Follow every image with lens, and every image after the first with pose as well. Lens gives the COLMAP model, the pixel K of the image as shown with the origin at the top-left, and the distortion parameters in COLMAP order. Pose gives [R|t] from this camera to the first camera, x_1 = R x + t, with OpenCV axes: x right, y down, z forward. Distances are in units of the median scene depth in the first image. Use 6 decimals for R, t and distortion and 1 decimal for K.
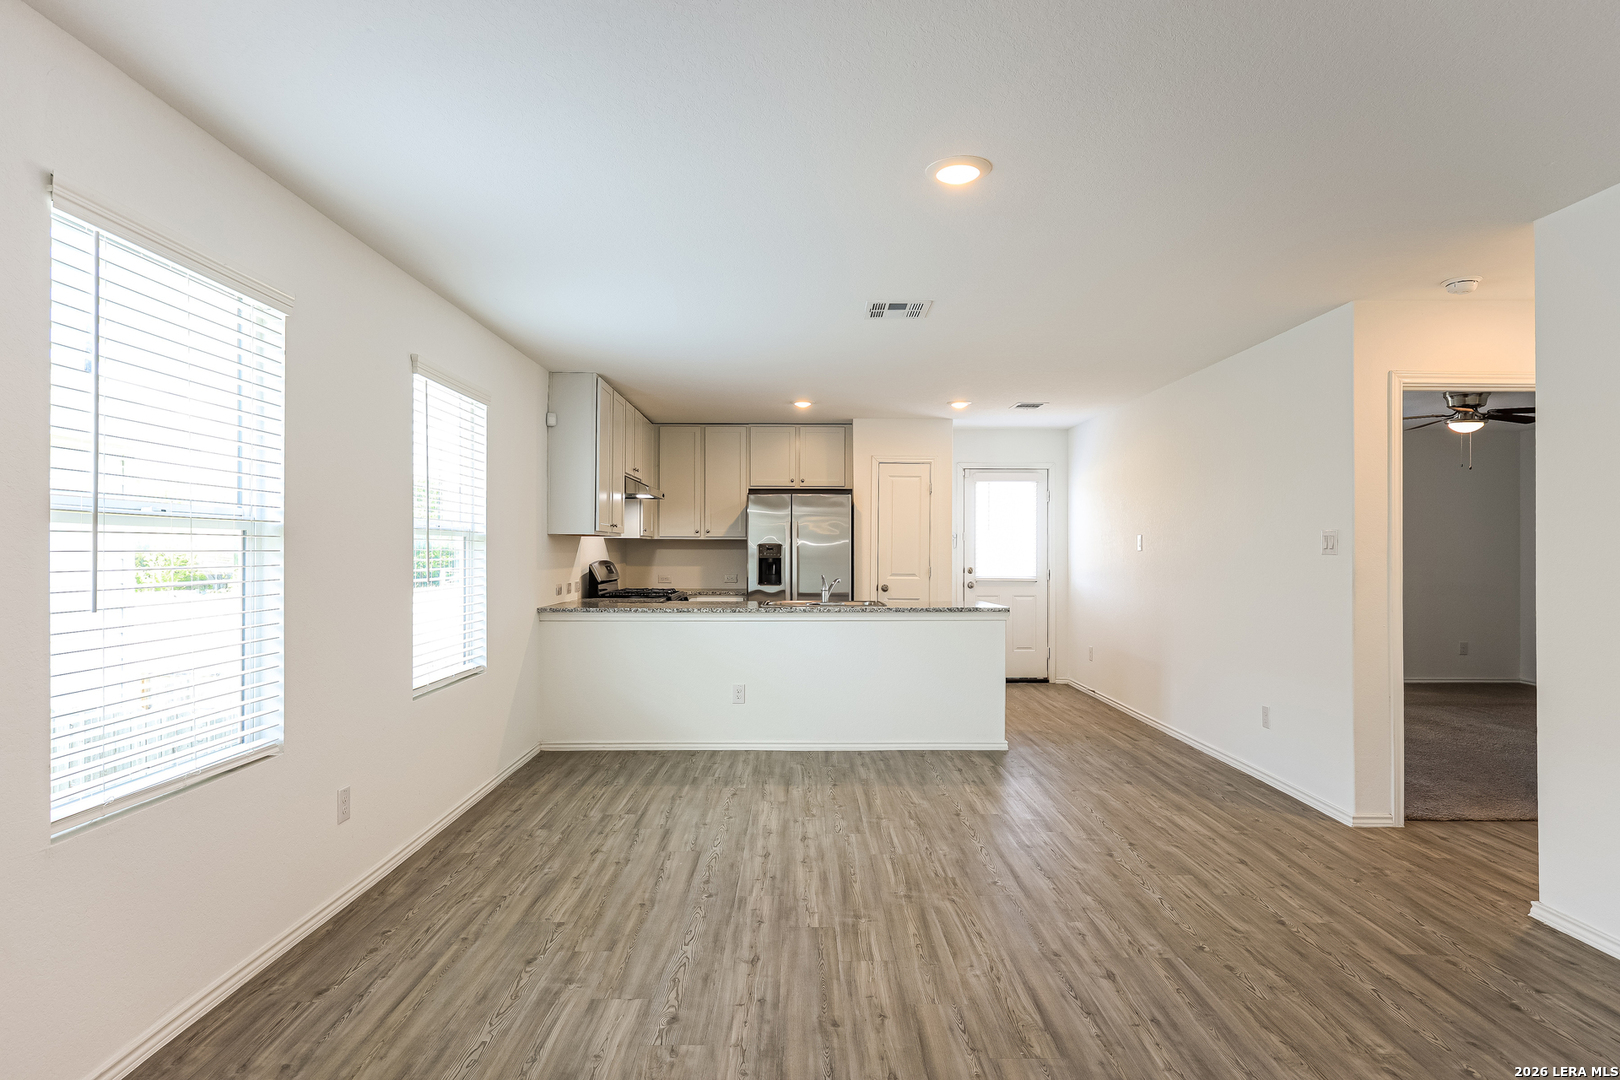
lens RADIAL K [[872.8, 0, 809.5], [0, 872.8, 545.8], [0, 0, 1]] dist [0.005293, 0.000837]
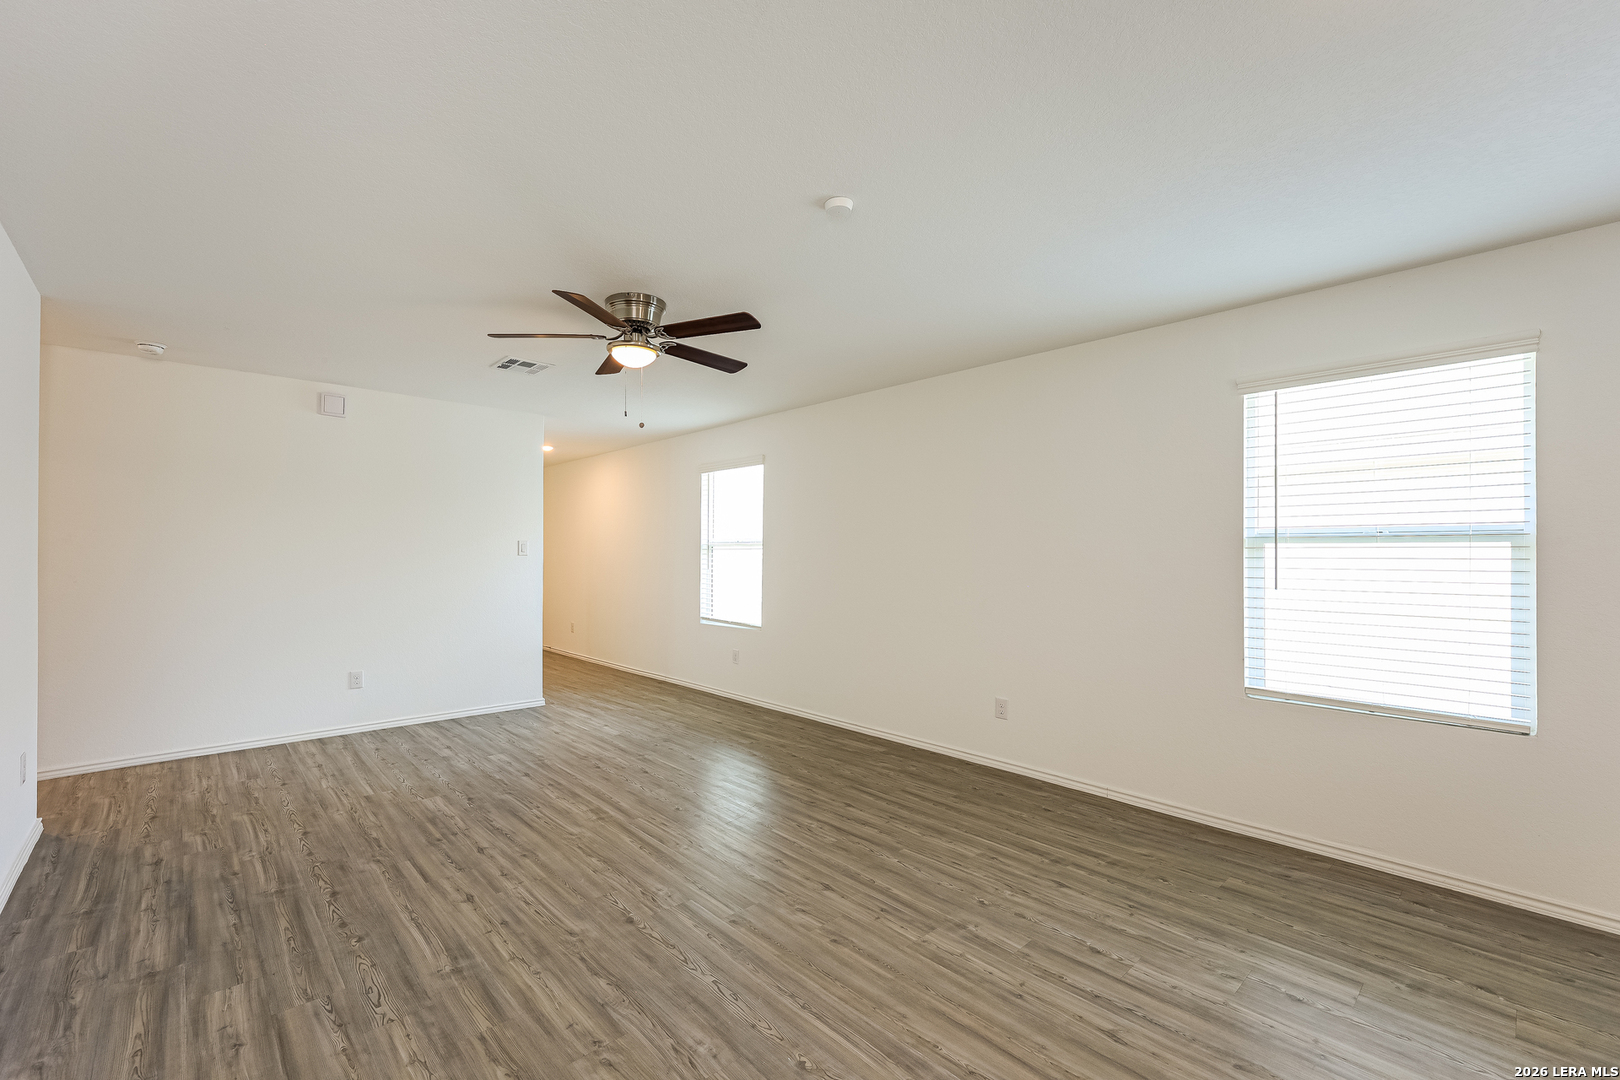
lens RADIAL K [[676.3, 0, 748.0], [0, 676.3, 549.0], [0, 0, 1]] dist [0.000391, -0.000132]
pose [[-0.769155, -0.009863, -0.638986, 0.281447], [-0.001602, 0.999908, -0.013505, 0.002327], [0.639060, -0.009364, -0.769100, 0.384454]]
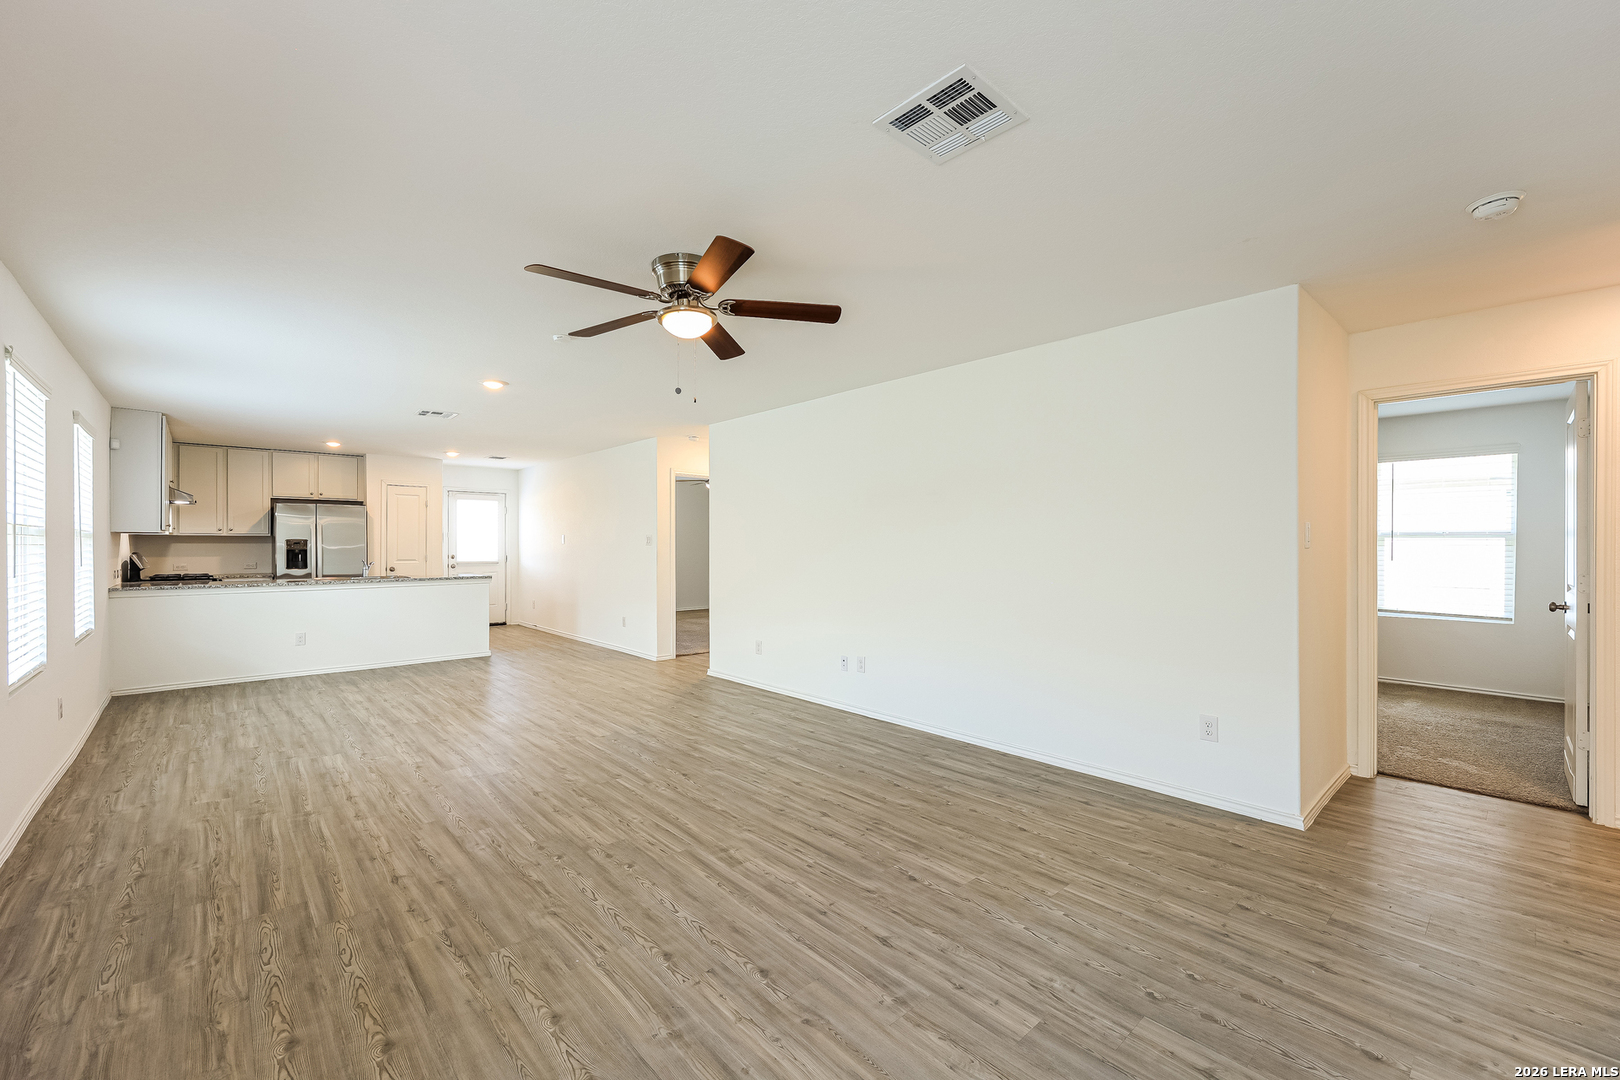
lens RADIAL K [[650.0, 0, 806.0], [0, 650.0, 548.7], [0, 0, 1]] dist [0.002570, 0.000080]
pose [[0.745370, -0.006880, 0.666616, -0.133197], [-0.001750, 0.999923, 0.012277, -0.001442], [-0.666649, -0.010318, 0.745300, -0.313402]]
